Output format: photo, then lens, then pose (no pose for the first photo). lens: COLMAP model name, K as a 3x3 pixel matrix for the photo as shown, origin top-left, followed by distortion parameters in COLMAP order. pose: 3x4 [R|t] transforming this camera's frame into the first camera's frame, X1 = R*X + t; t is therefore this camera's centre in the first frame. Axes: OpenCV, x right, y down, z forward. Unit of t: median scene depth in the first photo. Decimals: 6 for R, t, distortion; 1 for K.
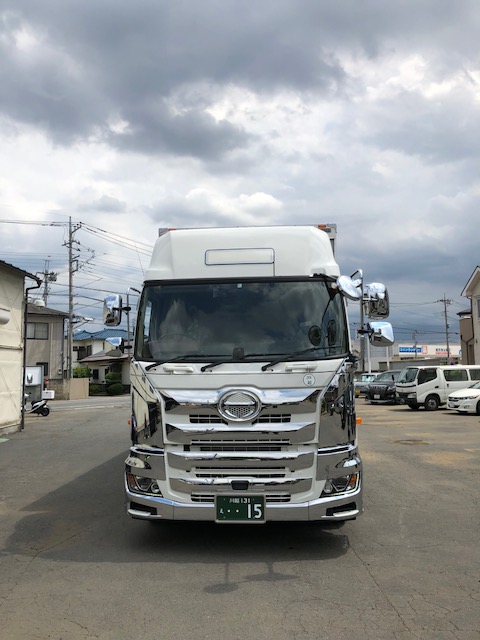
lens RADIAL K [[525.3, 0, 268.6], [0, 525.3, 325.9], [0, 0, 1]] dist [0.052800, -0.046826]
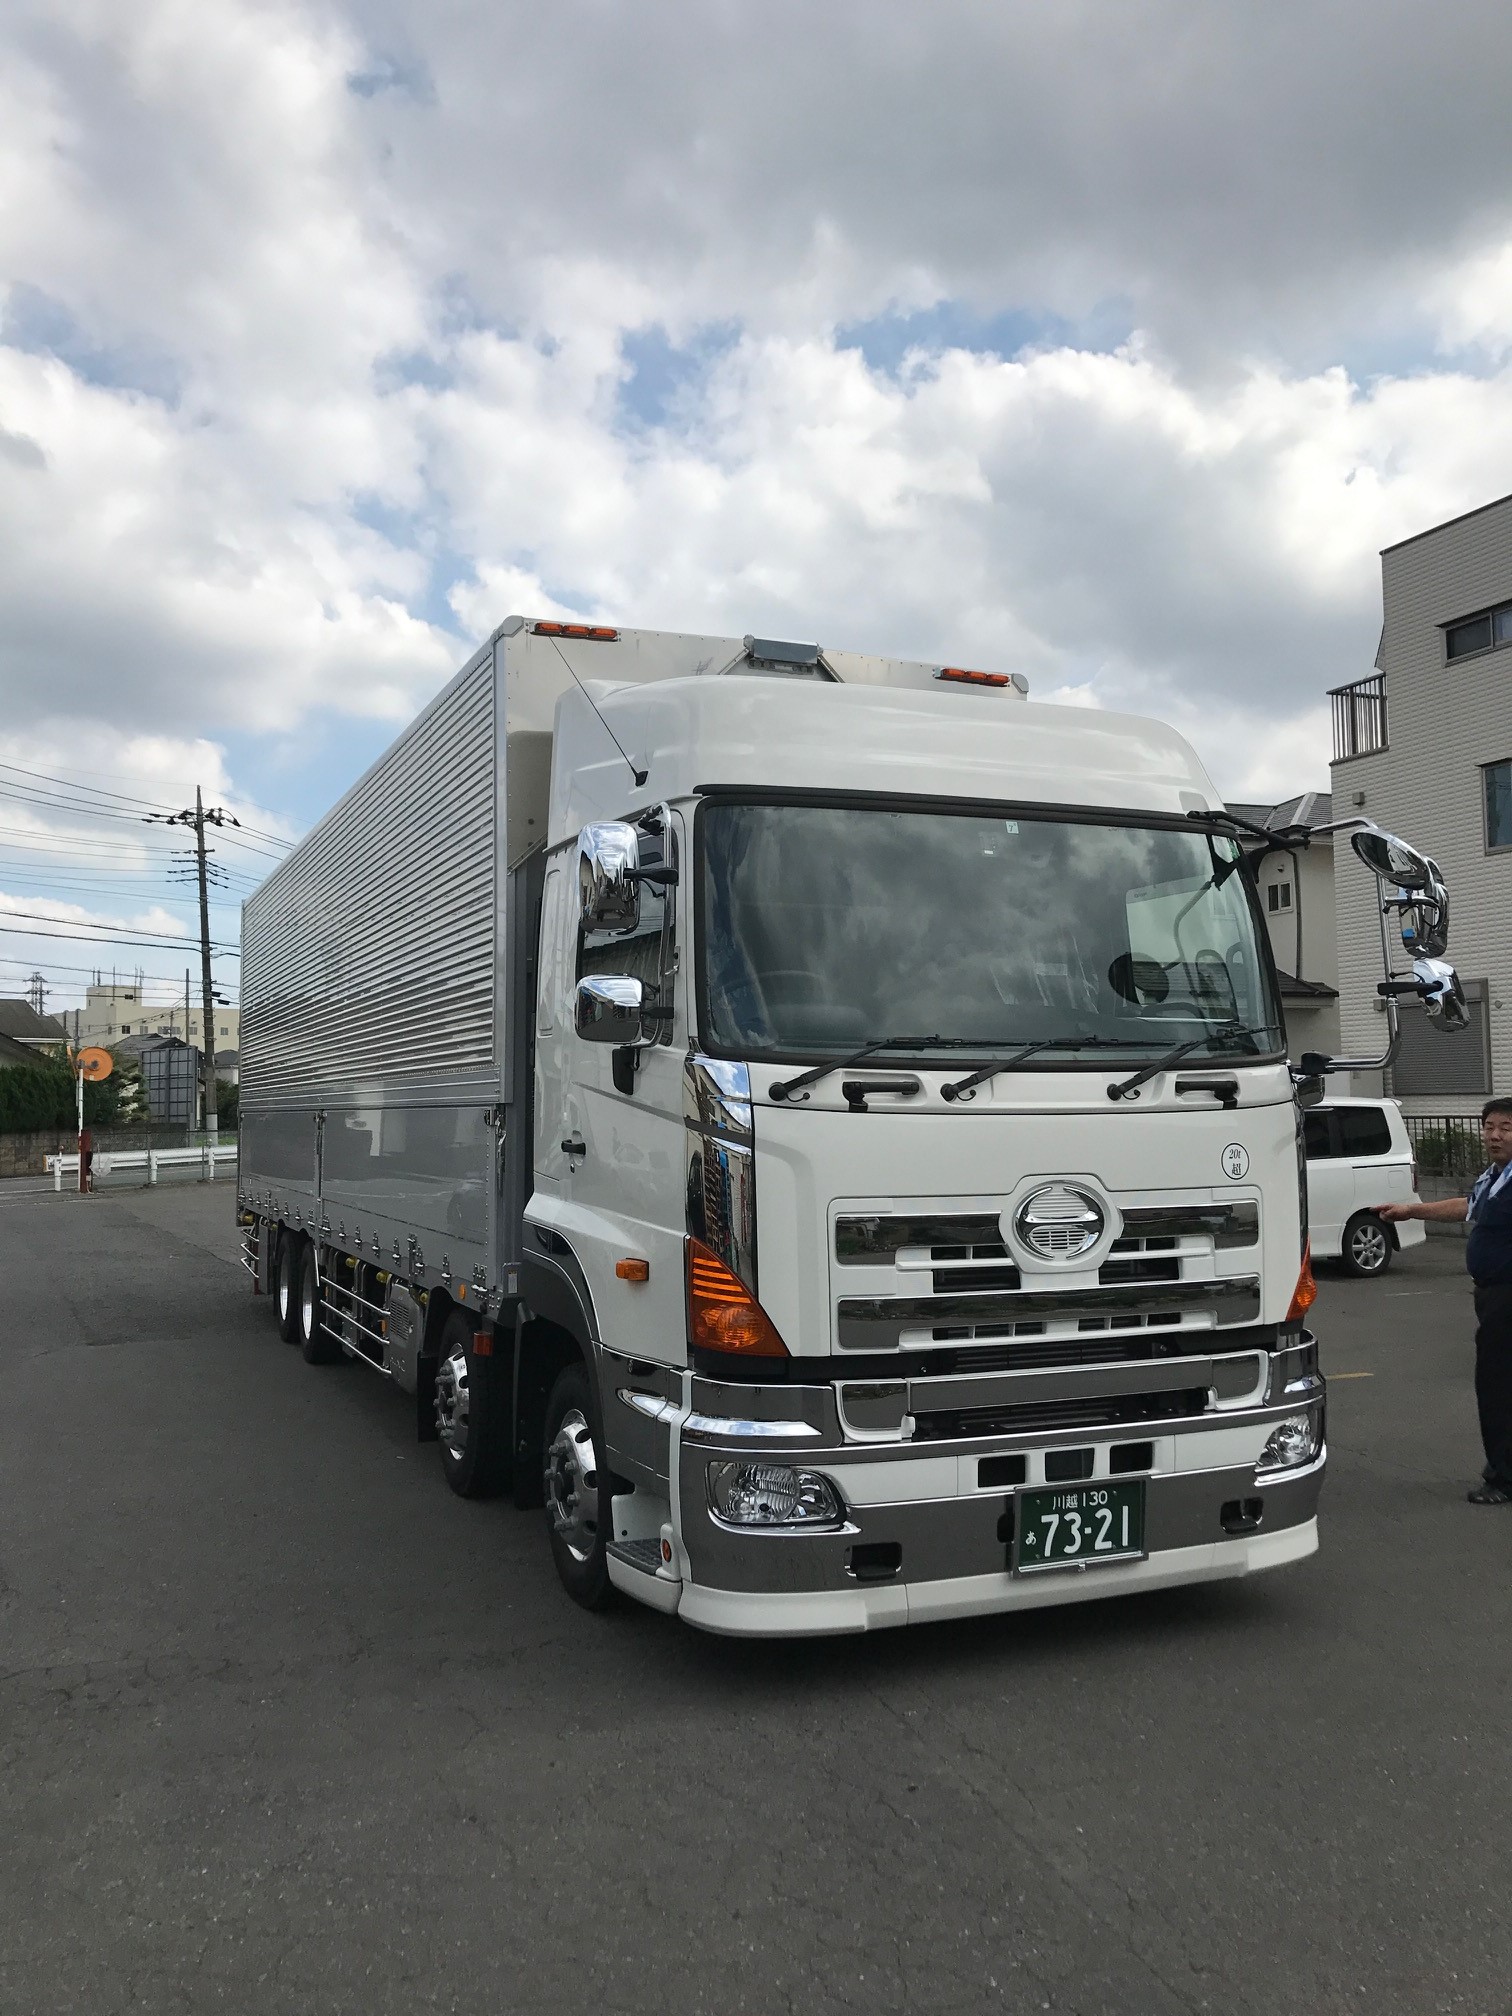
lens RADIAL K [[1667.4, 0, 745.5], [0, 1667.4, 997.6], [0, 0, 1]] dist [0.010148, 0.000033]
pose [[0.900188, 0.036171, 0.433996, -0.668325], [-0.046423, 0.998837, 0.013043, 0.021412], [-0.433019, -0.031889, 0.900820, 0.177695]]
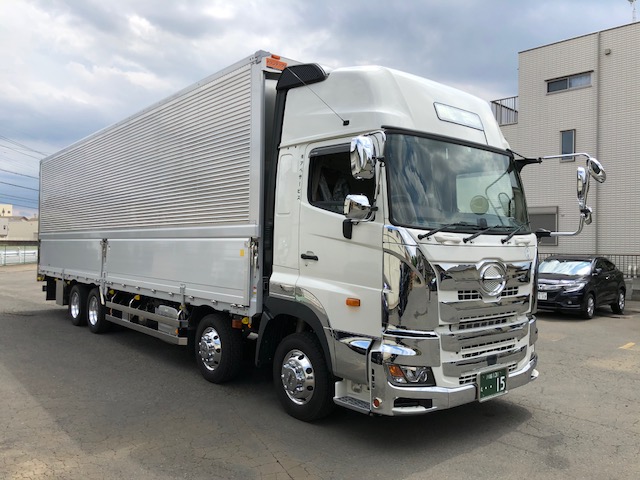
lens RADIAL K [[525.3, 0, 333.0], [0, 525.3, 238.5], [0, 0, 1]] dist [0.052800, -0.046826]
pose [[0.715789, 0.028356, 0.697741, -0.929001], [-0.092151, 0.994273, 0.054128, 0.052635], [-0.692210, -0.103042, 0.714303, 0.522451]]
